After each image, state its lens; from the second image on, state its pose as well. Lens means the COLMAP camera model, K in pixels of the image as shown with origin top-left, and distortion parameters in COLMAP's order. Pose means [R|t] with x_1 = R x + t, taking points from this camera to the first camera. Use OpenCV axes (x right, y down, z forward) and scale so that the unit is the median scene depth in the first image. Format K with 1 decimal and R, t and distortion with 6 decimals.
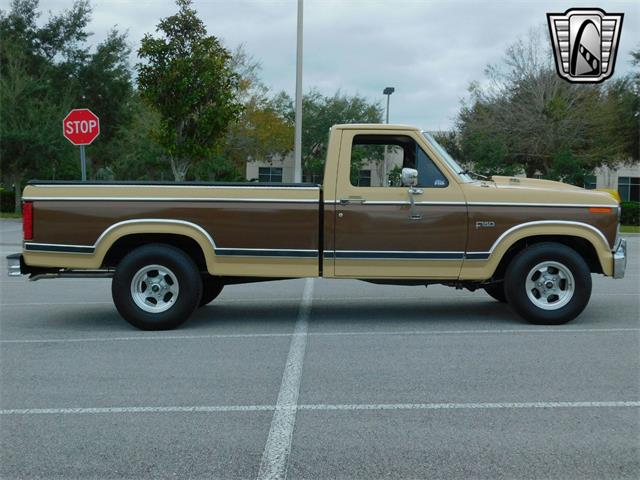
lens RADIAL K [[1351.7, 0, 320.0], [0, 1351.7, 240.0], [0, 0, 1]] dist [0.026822, 0.007022]
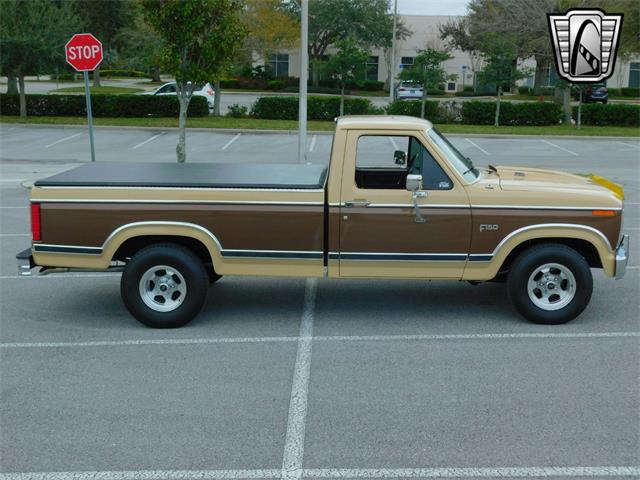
lens RADIAL K [[1351.7, 0, 320.0], [0, 1351.7, 240.0], [0, 0, 1]] dist [0.026822, 0.007022]
pose [[0.999968, -0.001687, -0.007874, 0.004247], [0.003200, 0.980533, 0.196330, -0.199243], [0.007390, -0.196349, 0.980506, 0.009683]]
